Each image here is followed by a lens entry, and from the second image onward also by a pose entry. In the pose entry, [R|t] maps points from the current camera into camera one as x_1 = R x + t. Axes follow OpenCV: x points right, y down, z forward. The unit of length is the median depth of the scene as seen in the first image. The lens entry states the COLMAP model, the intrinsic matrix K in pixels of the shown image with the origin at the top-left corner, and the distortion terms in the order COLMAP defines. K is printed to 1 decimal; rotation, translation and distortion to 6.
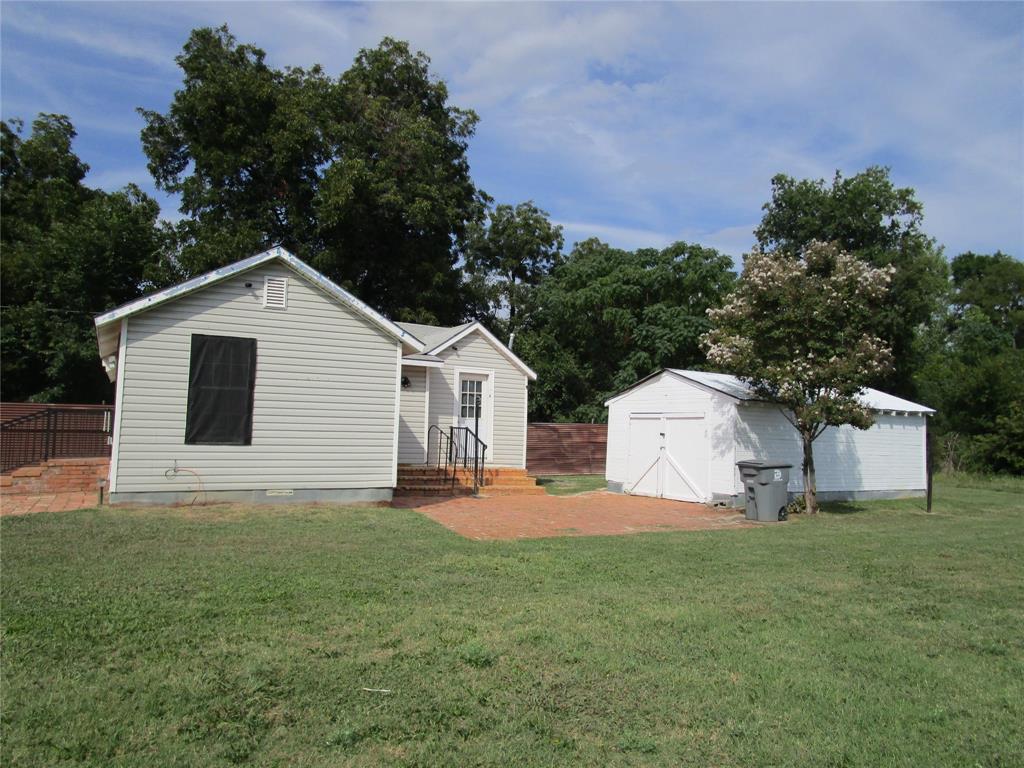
lens RADIAL K [[737.7, 0, 512.0], [0, 737.7, 384.0], [0, 0, 1]] dist [-0.021369, 0.002716]
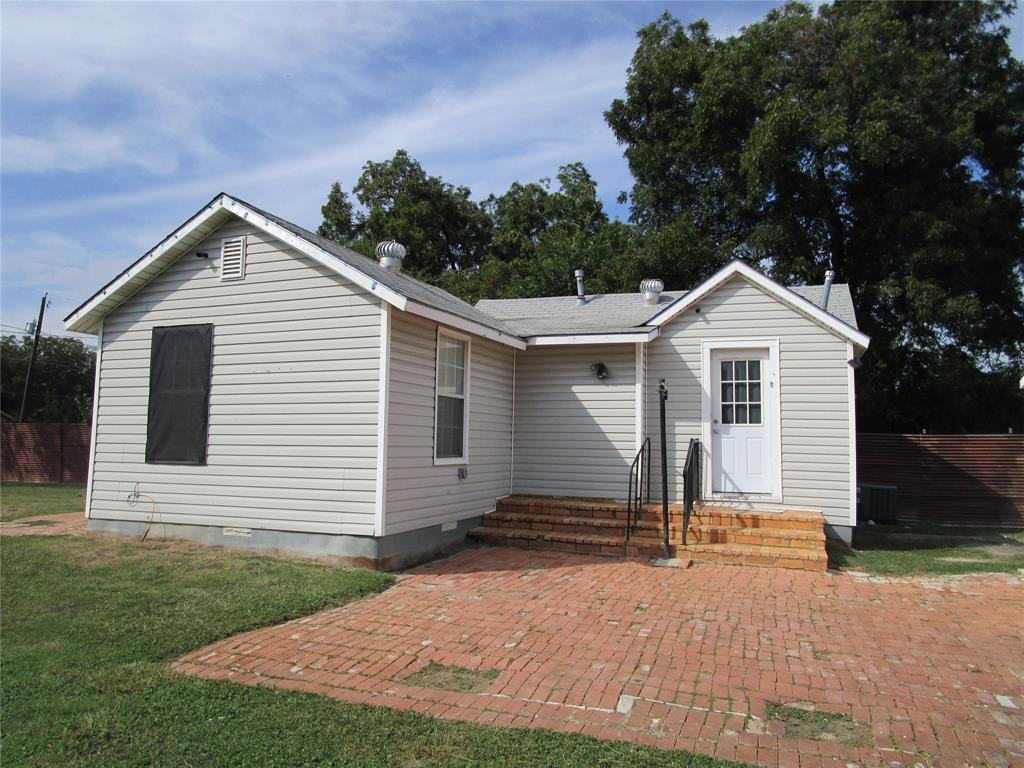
lens RADIAL K [[737.7, 0, 512.0], [0, 737.7, 384.0], [0, 0, 1]] dist [-0.021369, 0.002716]
pose [[0.655155, -0.076772, -0.751584, 0.401200], [0.051509, 0.997048, -0.056945, 0.057040], [0.753737, -0.001405, 0.657175, 0.714993]]
